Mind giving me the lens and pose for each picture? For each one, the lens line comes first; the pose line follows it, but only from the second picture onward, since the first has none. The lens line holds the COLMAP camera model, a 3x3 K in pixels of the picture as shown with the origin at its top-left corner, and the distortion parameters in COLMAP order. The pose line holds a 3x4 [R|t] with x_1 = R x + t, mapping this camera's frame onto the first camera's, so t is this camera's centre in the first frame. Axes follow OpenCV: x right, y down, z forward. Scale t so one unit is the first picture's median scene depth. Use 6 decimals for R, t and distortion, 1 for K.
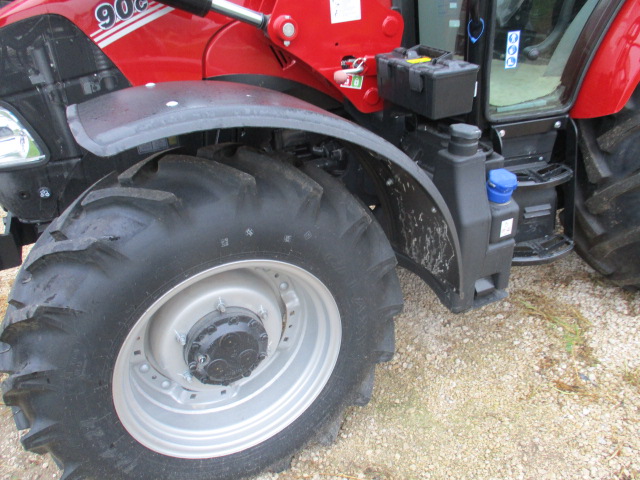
lens RADIAL K [[523.4, 0, 316.9], [0, 523.4, 224.8], [0, 0, 1]] dist [-0.031763, 0.001693]
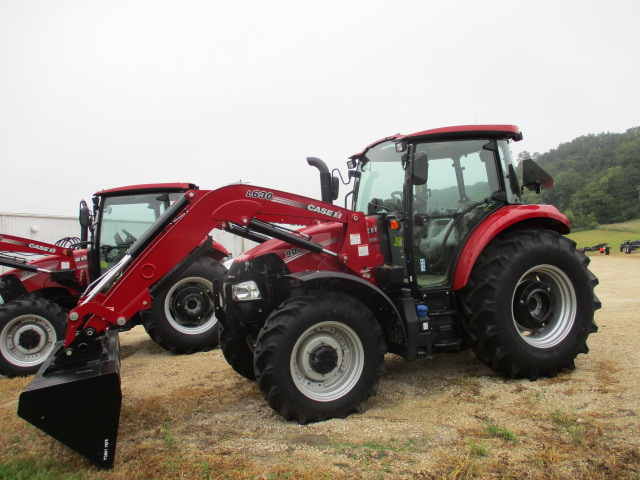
lens RADIAL K [[523.4, 0, 316.9], [0, 523.4, 224.8], [0, 0, 1]] dist [-0.031763, 0.001693]
pose [[0.997039, -0.011864, -0.075972, 0.016529], [-0.025242, 0.882773, -0.469121, 0.902056], [0.072631, 0.469650, 0.879860, -1.818581]]
